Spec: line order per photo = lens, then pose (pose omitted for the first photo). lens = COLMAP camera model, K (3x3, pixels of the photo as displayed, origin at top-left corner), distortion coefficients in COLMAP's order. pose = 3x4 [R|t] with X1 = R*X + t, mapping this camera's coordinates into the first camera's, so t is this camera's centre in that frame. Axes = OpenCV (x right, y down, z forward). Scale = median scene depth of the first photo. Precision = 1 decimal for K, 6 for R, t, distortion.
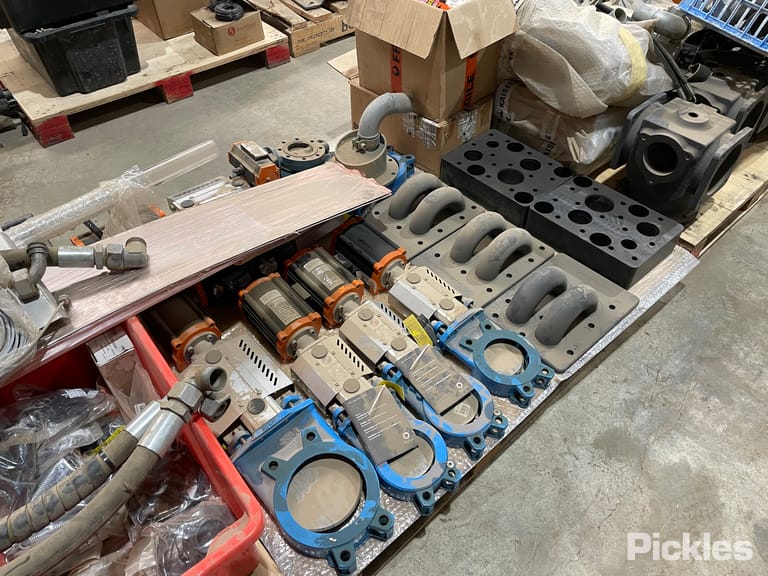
lens RADIAL K [[585.8, 0, 383.8], [0, 585.8, 290.2], [0, 0, 1]] dist [0.063810, -0.084872]
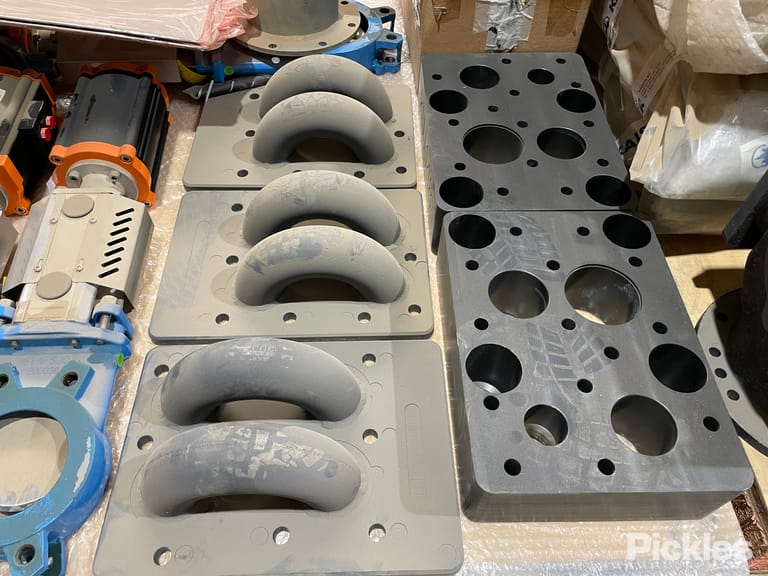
lens RADIAL K [[585.8, 0, 381.4], [0, 585.8, 285.0], [0, 0, 1]] dist [0.063810, -0.084872]
pose [[0.765615, 0.530459, -0.363932, 0.390389], [-0.482424, 0.847685, 0.220676, -0.167128], [0.425560, 0.006617, 0.904906, 0.580692]]
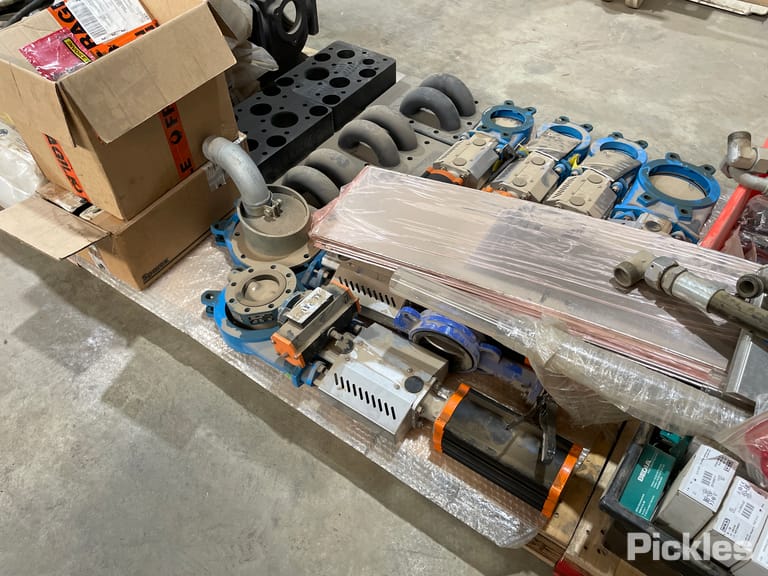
lens RADIAL K [[585.8, 0, 386.3], [0, 585.8, 283.7], [0, 0, 1]] dist [0.063810, -0.084872]
pose [[-0.230255, -0.726060, 0.647935, -0.669025], [0.710157, 0.329853, 0.621991, -0.612232], [-0.665326, 0.603353, 0.439666, 0.658915]]
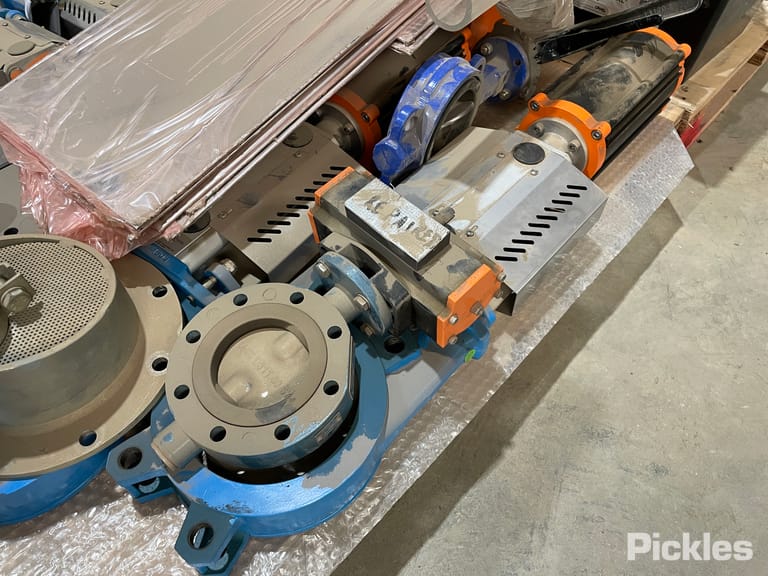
lens RADIAL K [[585.8, 0, 384.0], [0, 585.8, 291.7], [0, 0, 1]] dist [0.063810, -0.084872]
pose [[-0.993321, 0.086482, -0.076376, -0.196003], [-0.086928, -0.125679, 0.988255, -0.543691], [0.075867, 0.988294, 0.132358, 1.027557]]
